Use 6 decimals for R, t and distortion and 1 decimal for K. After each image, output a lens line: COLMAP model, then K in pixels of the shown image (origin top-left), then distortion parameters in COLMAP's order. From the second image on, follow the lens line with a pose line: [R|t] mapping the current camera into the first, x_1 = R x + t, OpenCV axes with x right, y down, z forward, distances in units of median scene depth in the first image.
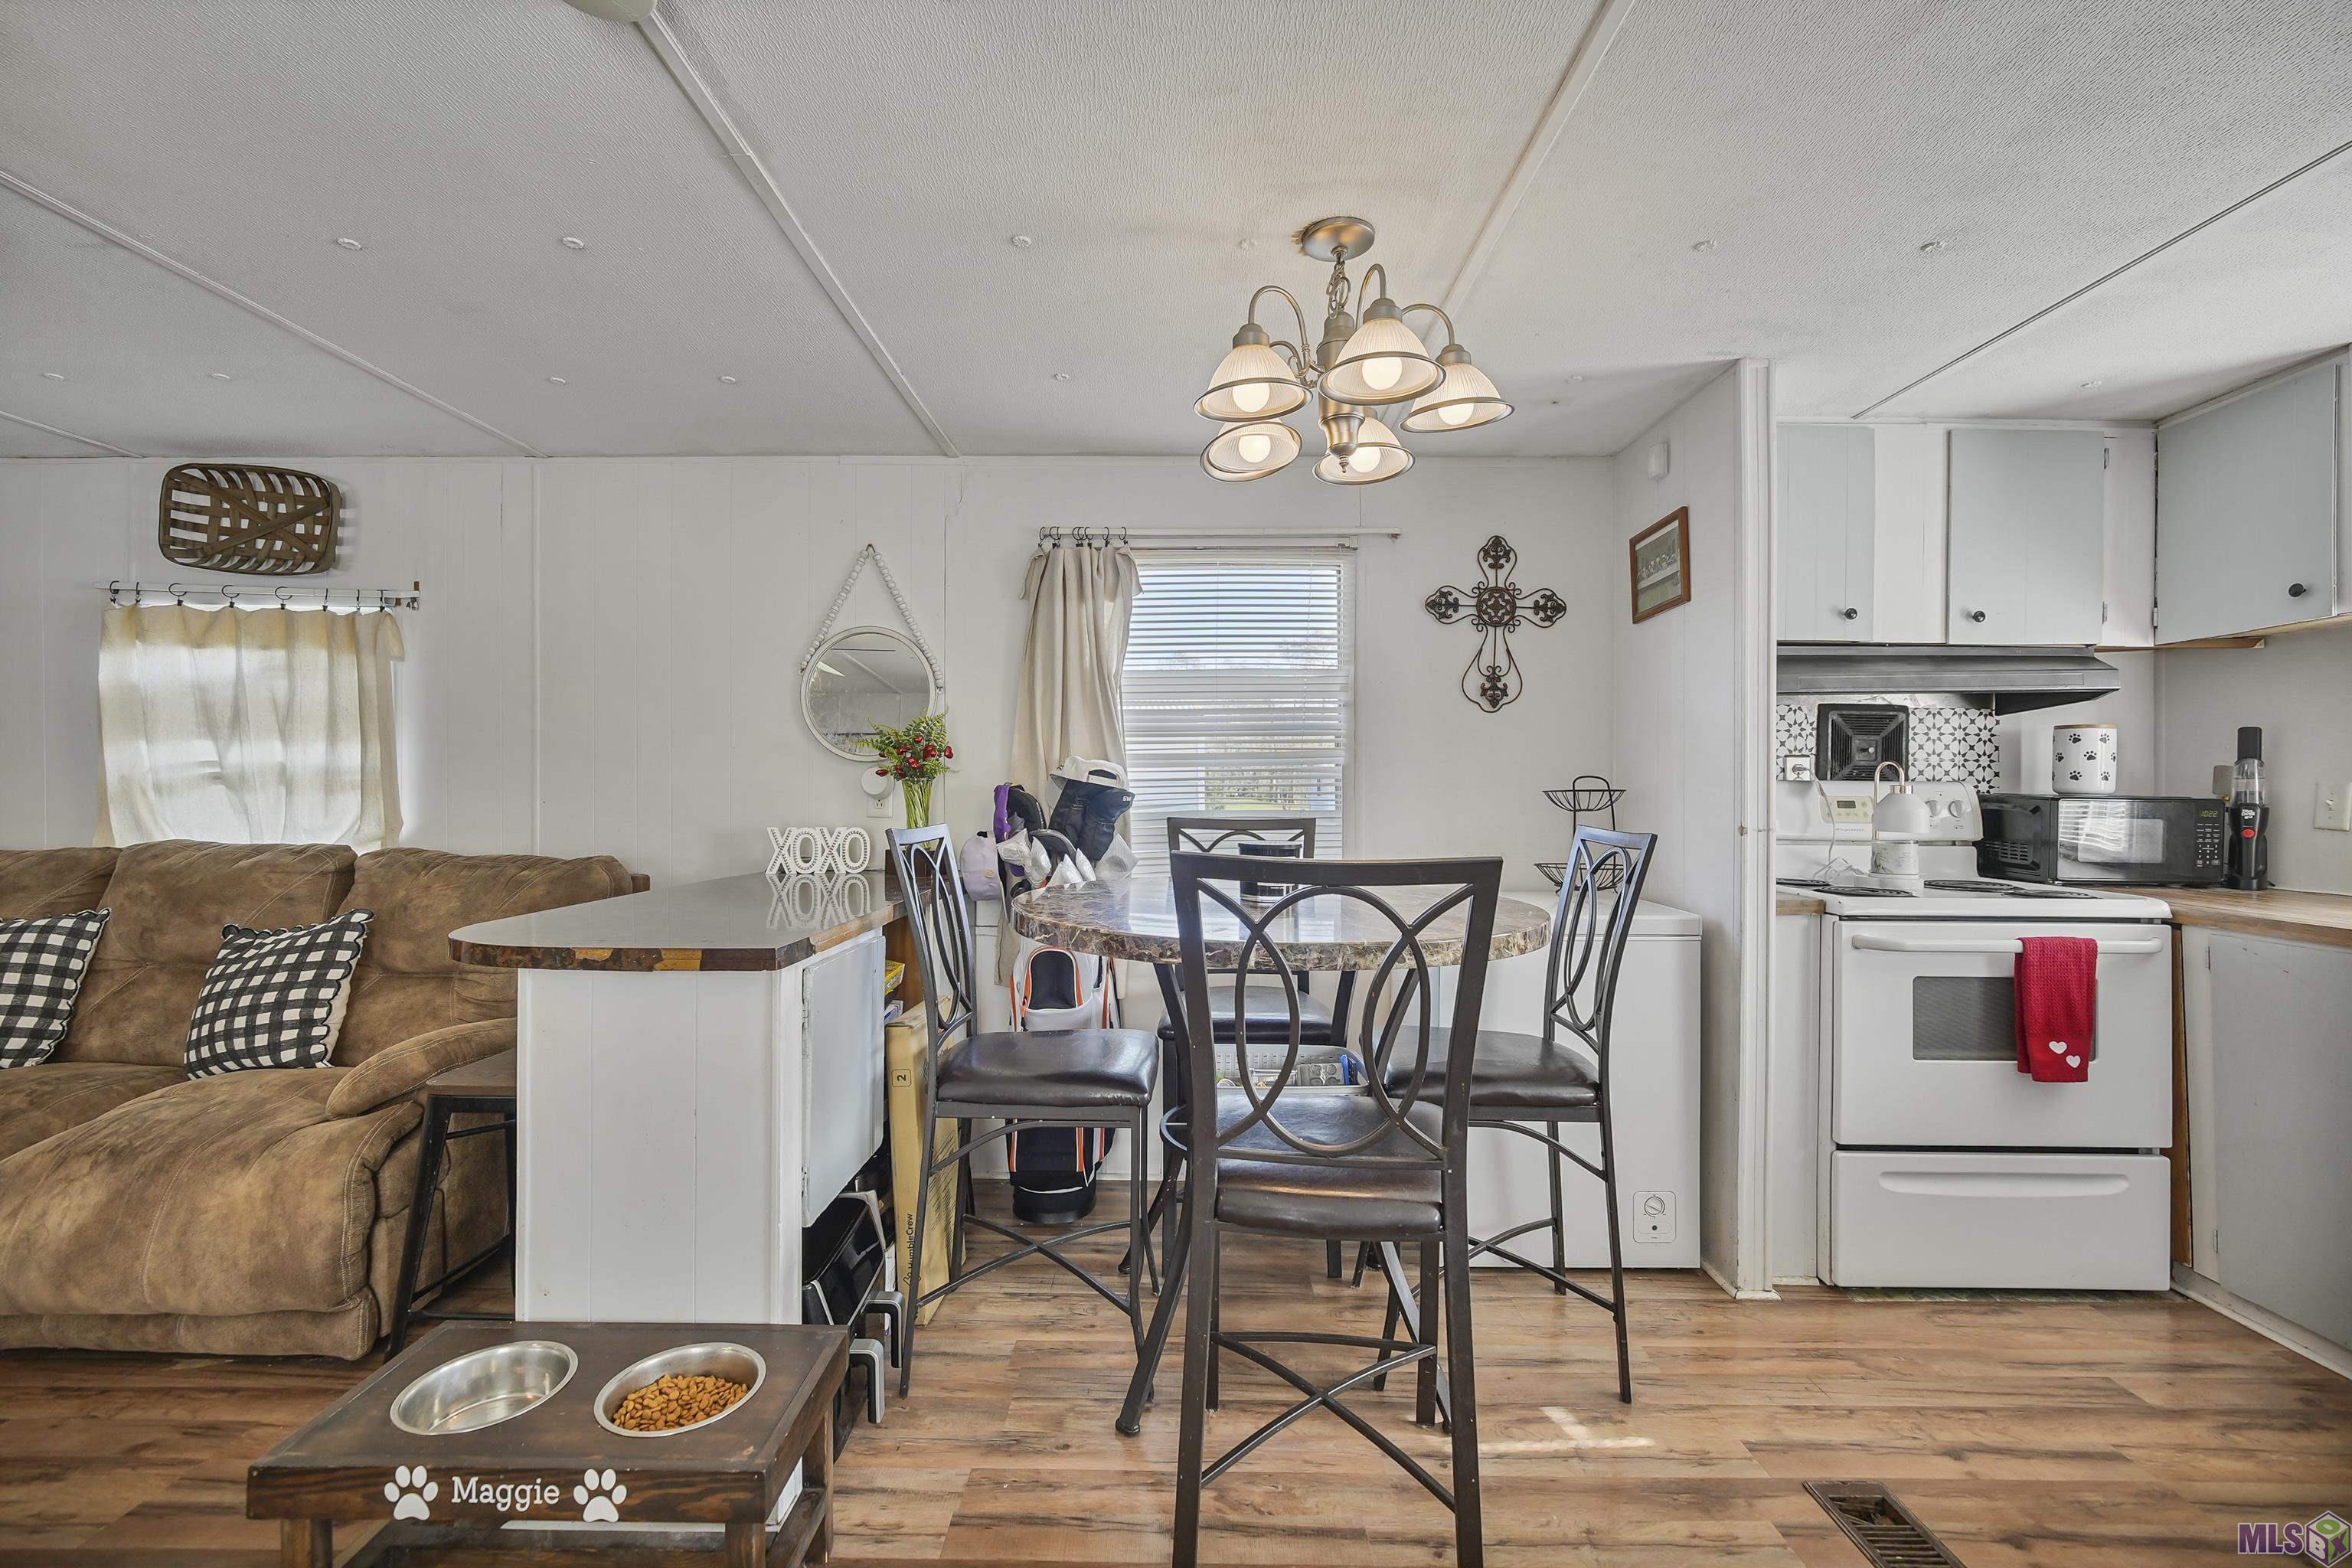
lens RADIAL K [[997.9, 0, 1174.2], [0, 997.9, 775.0], [0, 0, 1]] dist [-0.023449, 0.008020]
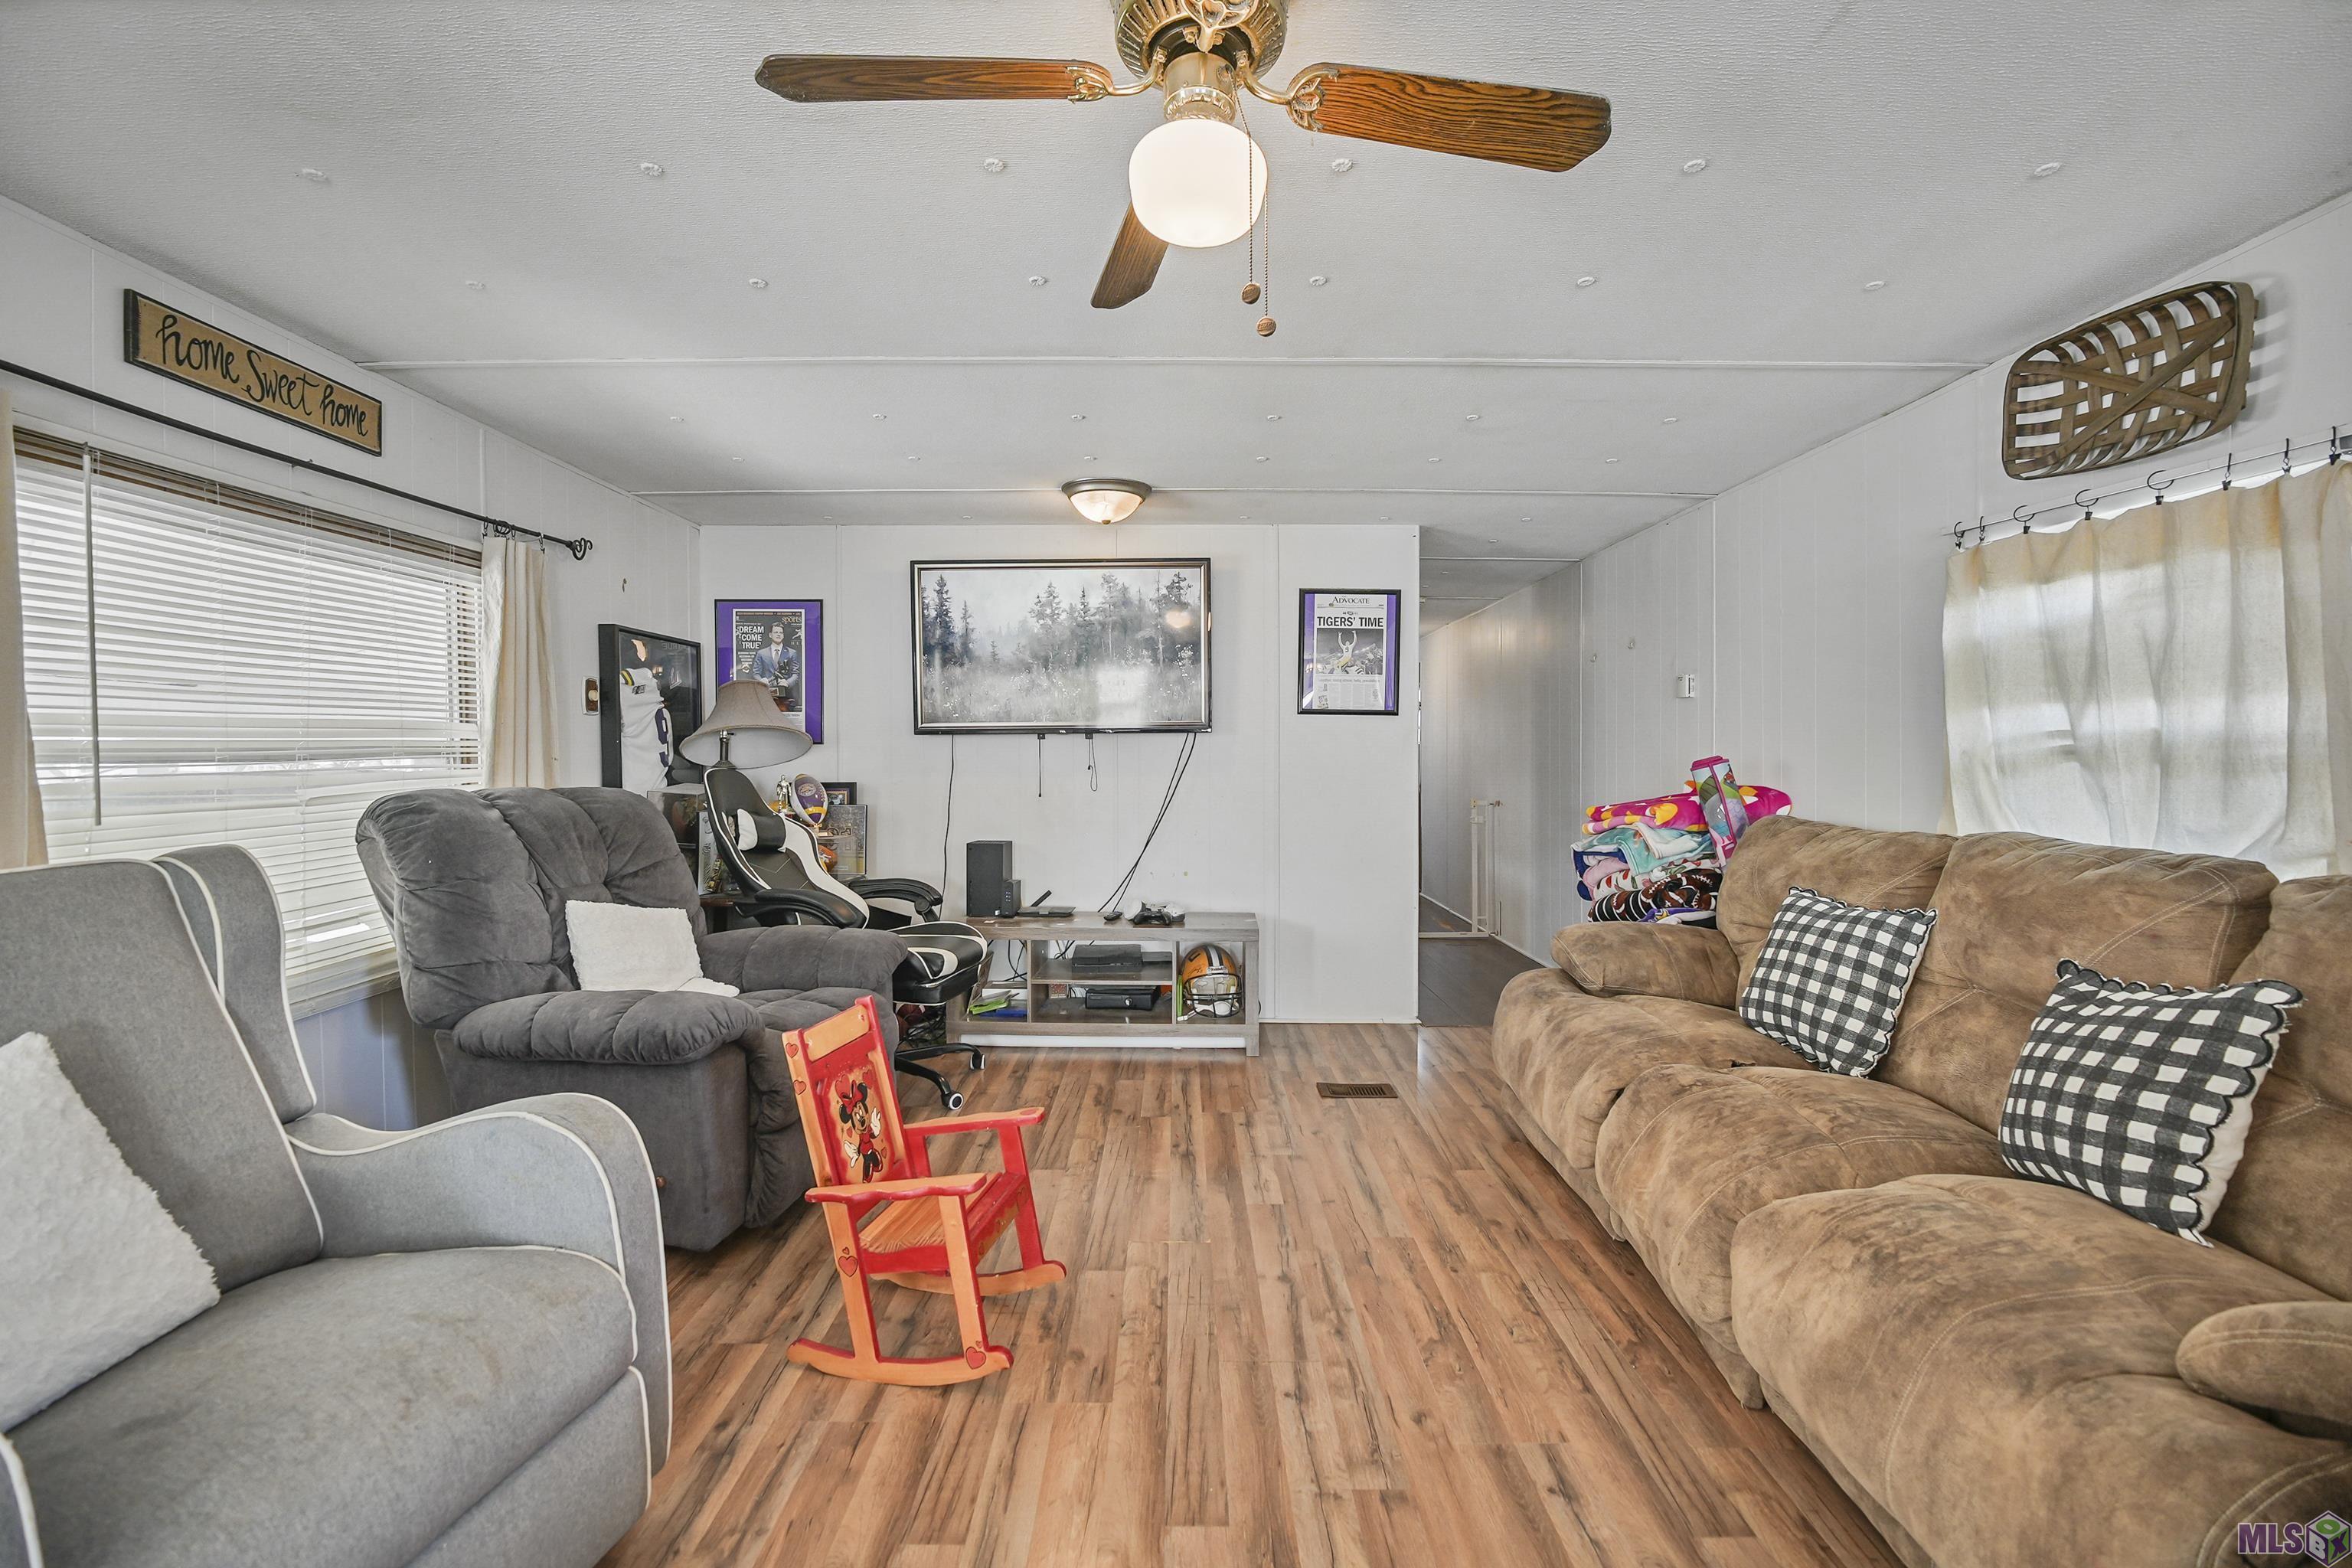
lens RADIAL K [[997.9, 0, 1174.2], [0, 997.9, 775.0], [0, 0, 1]] dist [-0.023449, 0.008020]
pose [[0.013345, 0.018017, -0.999749, -0.274671], [0.007585, 0.999807, 0.018119, 0.001325], [0.999882, -0.007825, 0.013206, 0.363971]]
